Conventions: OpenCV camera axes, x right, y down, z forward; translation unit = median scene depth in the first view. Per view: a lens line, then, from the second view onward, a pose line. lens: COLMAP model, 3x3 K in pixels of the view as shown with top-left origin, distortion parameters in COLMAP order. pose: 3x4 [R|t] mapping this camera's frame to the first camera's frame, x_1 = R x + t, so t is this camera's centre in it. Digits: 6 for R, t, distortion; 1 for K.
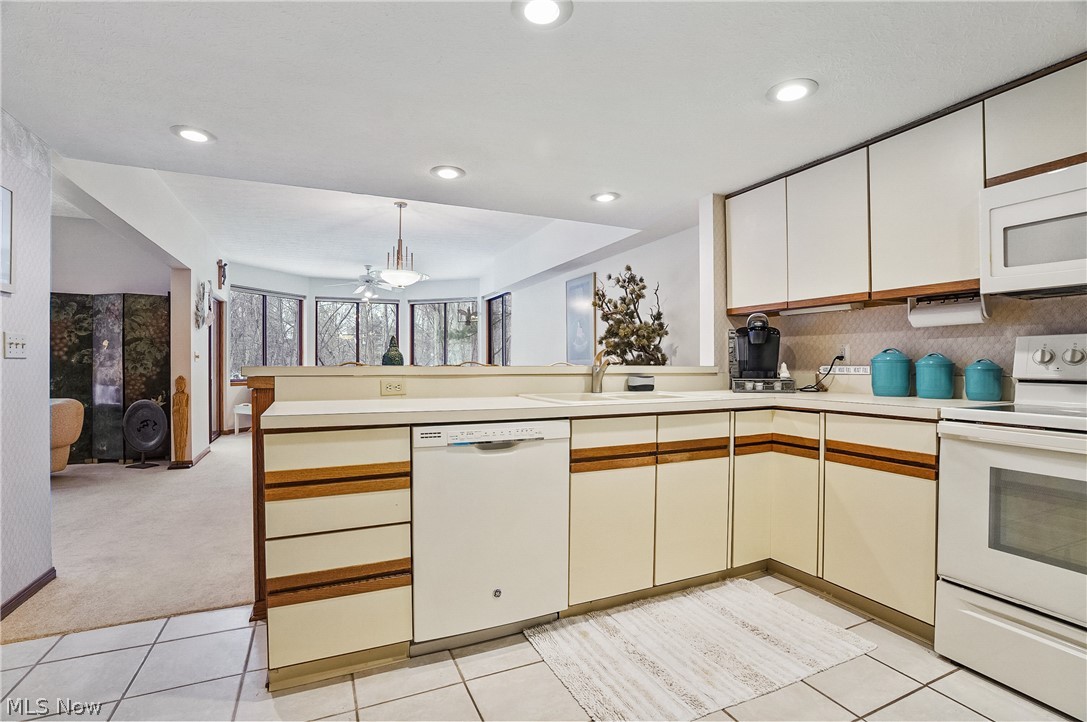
lens RADIAL K [[502.6, 0, 540.4], [0, 502.6, 361.0], [0, 0, 1]] dist [-0.051920, 0.017136]
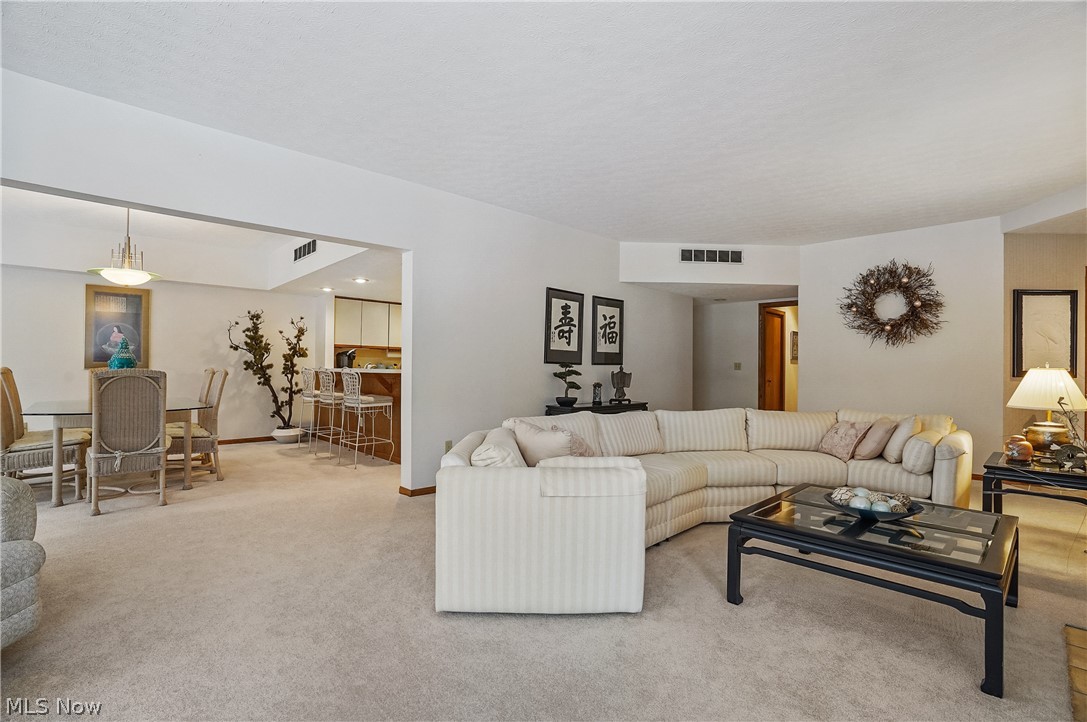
lens RADIAL K [[502.6, 0, 543.3], [0, 502.6, 357.4], [0, 0, 1]] dist [-0.051920, 0.017136]
pose [[-0.327139, 0.019126, 0.944783, -2.771227], [-0.011577, 0.999639, -0.024245, 0.006276], [-0.944905, -0.018869, -0.326799, 1.047356]]
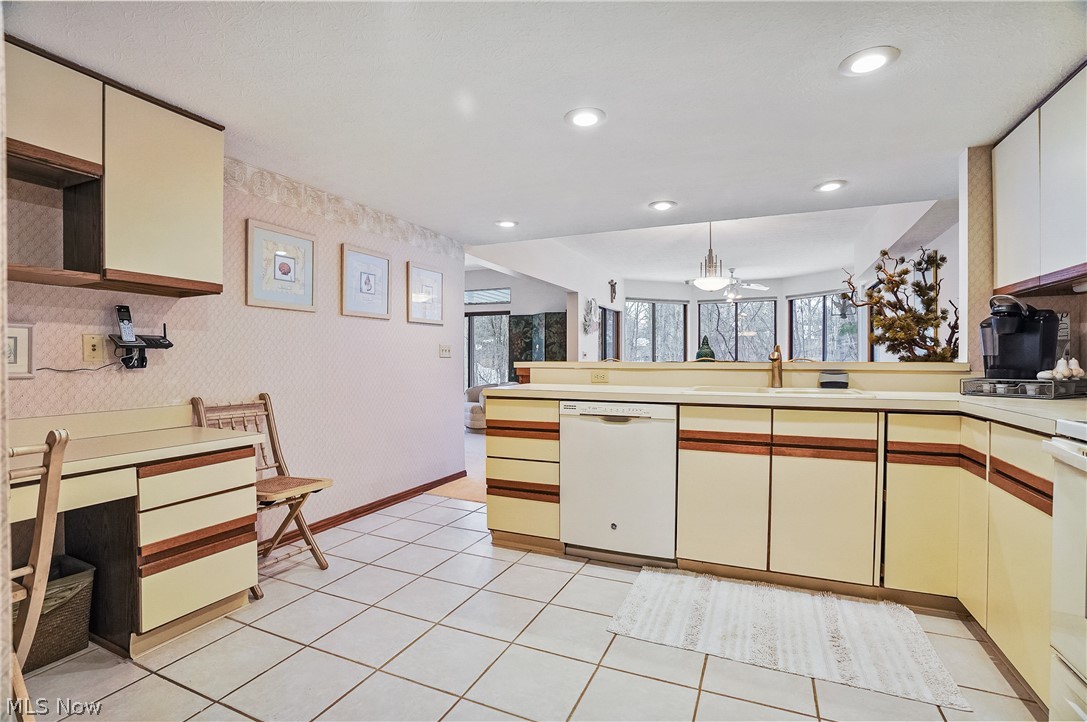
lens RADIAL K [[502.6, 0, 545.1], [0, 502.6, 359.6], [0, 0, 1]] dist [-0.051920, 0.017136]
pose [[0.662239, -0.000397, -0.749292, 0.614741], [0.003910, 0.999988, 0.002926, 0.000314], [0.749282, -0.004868, 0.662233, -0.041767]]
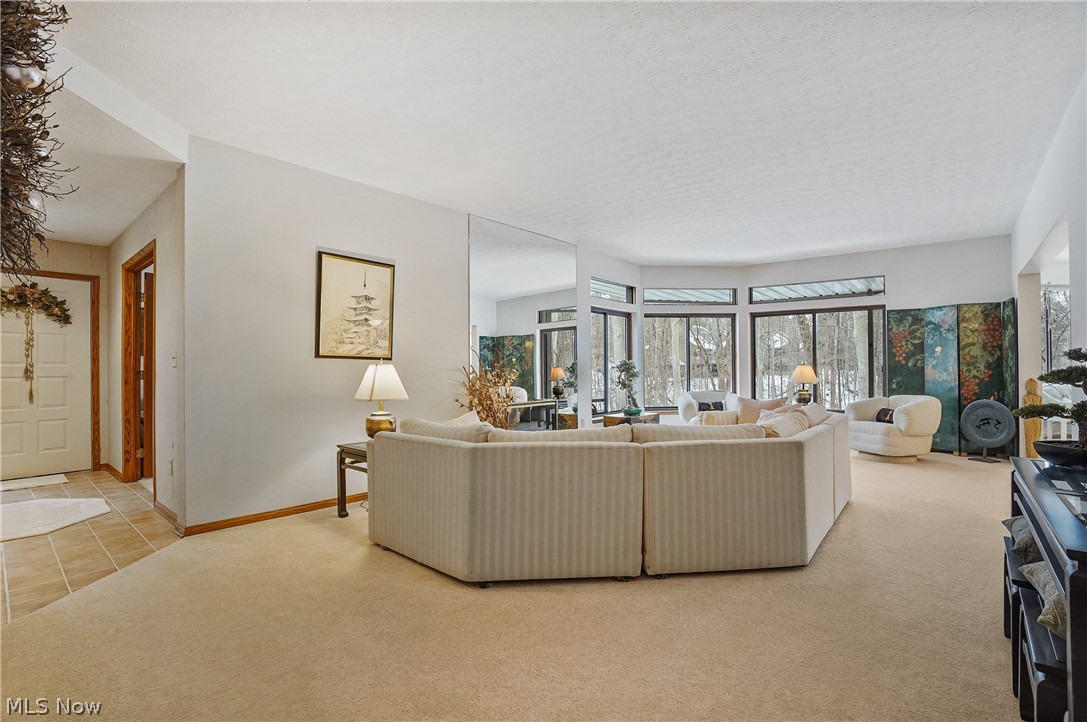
lens RADIAL K [[502.6, 0, 547.3], [0, 502.6, 361.7], [0, 0, 1]] dist [-0.051920, 0.017136]
pose [[0.430377, -0.015105, -0.902523, -0.503550], [0.006407, 0.999886, -0.013679, 0.006734], [0.902626, 0.000105, 0.430425, -0.698698]]
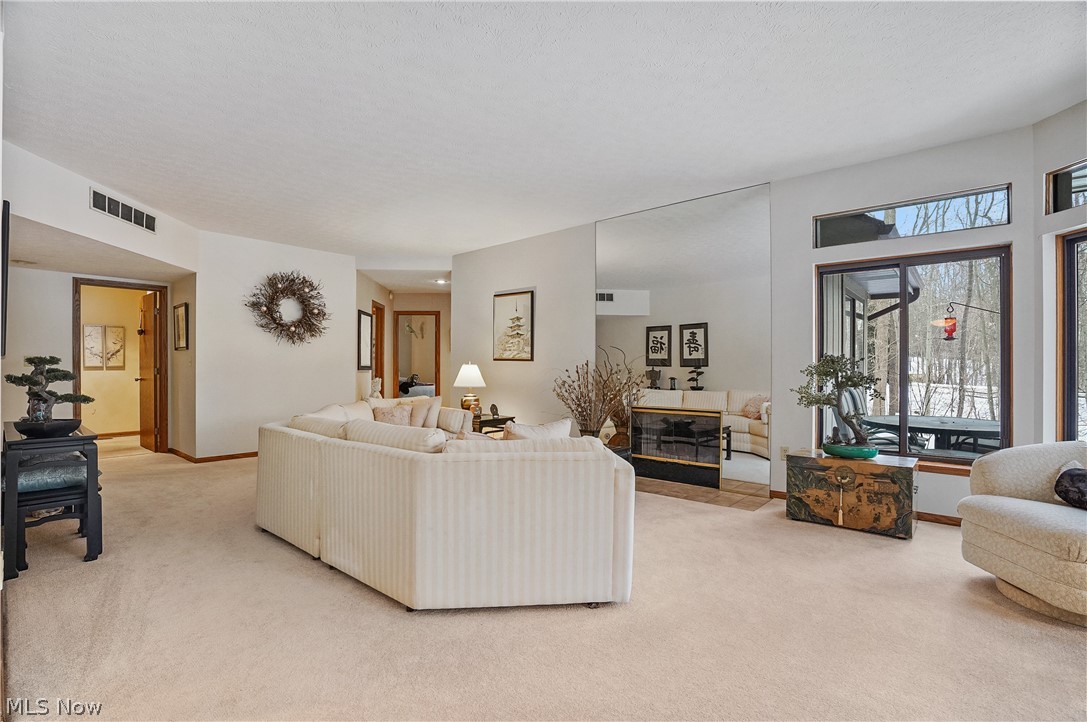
lens RADIAL K [[502.6, 0, 543.1], [0, 502.6, 364.6], [0, 0, 1]] dist [-0.051920, 0.017136]
pose [[-0.912429, -0.001963, -0.409229, -1.383508], [0.000553, 0.999982, -0.006029, 0.003516], [0.409234, -0.005727, -0.912412, 1.714952]]
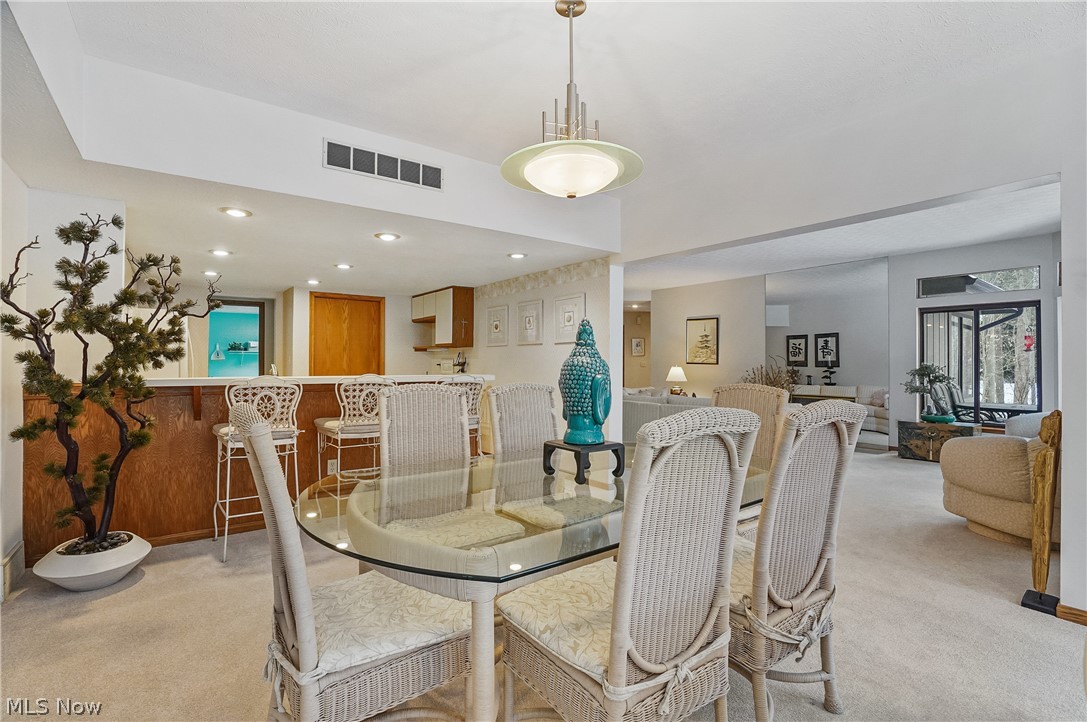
lens RADIAL K [[502.6, 0, 547.1], [0, 502.6, 358.0], [0, 0, 1]] dist [-0.051920, 0.017136]
pose [[-0.973963, -0.003405, -0.226682, -0.339259], [-0.000961, 0.999940, -0.010894, -0.032858], [0.226706, -0.010393, -0.973908, 2.695776]]
